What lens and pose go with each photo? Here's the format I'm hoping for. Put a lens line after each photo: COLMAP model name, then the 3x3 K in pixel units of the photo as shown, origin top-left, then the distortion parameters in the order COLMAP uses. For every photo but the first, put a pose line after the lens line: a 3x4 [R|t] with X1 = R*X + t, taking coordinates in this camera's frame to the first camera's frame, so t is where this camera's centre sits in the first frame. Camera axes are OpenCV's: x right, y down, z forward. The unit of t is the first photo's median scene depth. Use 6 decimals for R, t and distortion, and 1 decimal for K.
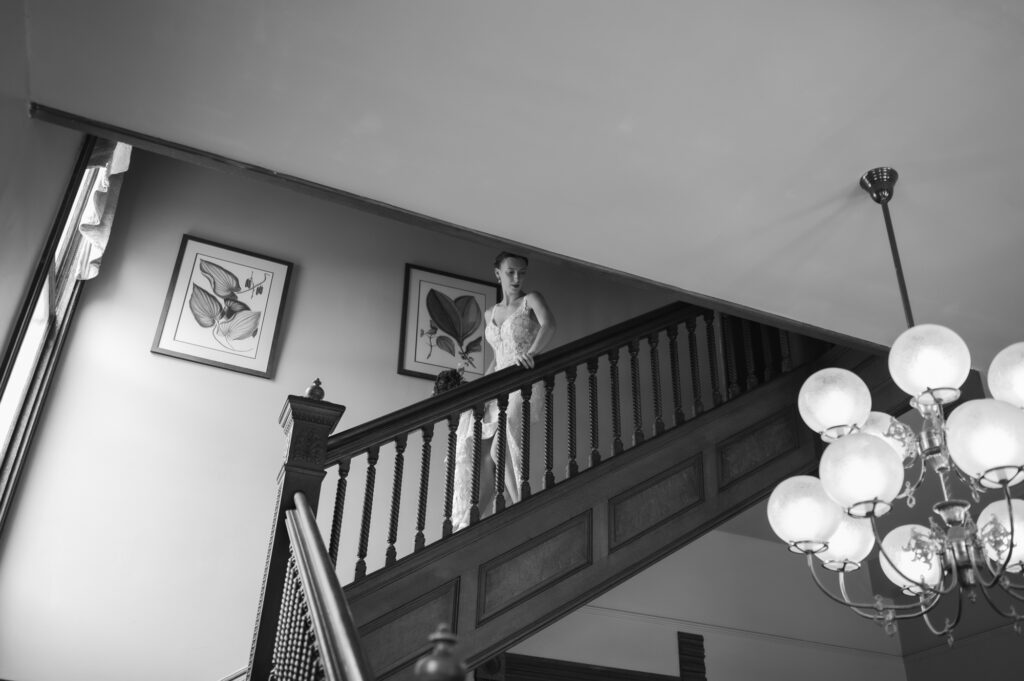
lens RADIAL K [[975.9, 0, 504.9], [0, 975.9, 347.2], [0, 0, 1]] dist [0.003506, 0.004326]
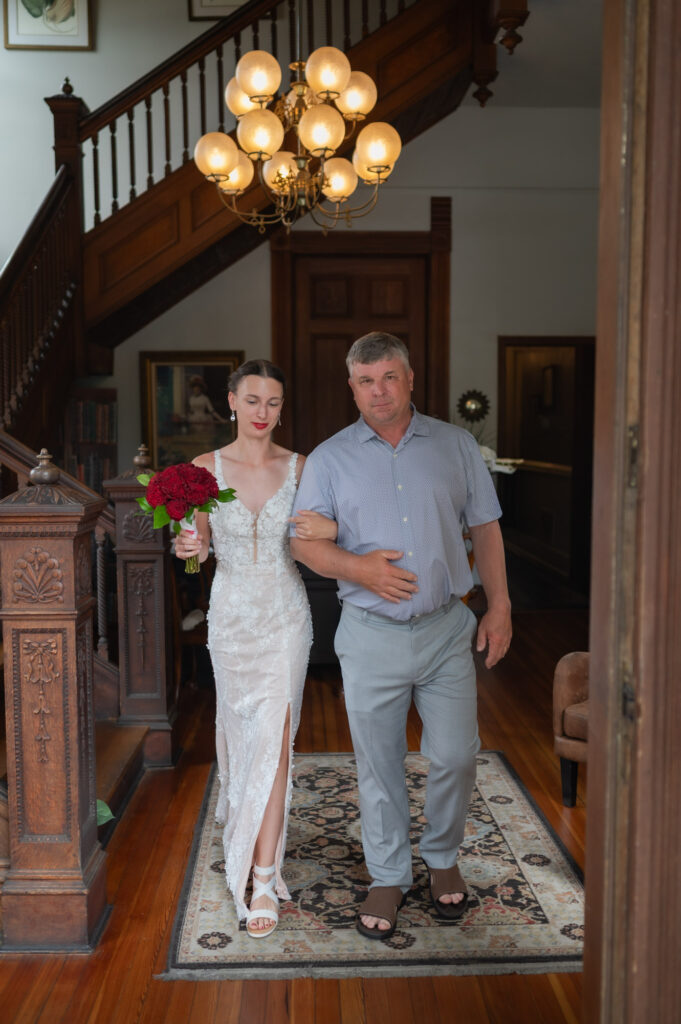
lens RADIAL K [[975.9, 0, 340.4], [0, 975.9, 542.6], [0, 0, 1]] dist [0.003506, 0.004326]
pose [[0.945294, -0.015952, -0.325828, 0.519315], [0.209557, 0.795162, 0.569037, -0.125834], [0.250009, -0.606187, 0.755005, -0.346563]]
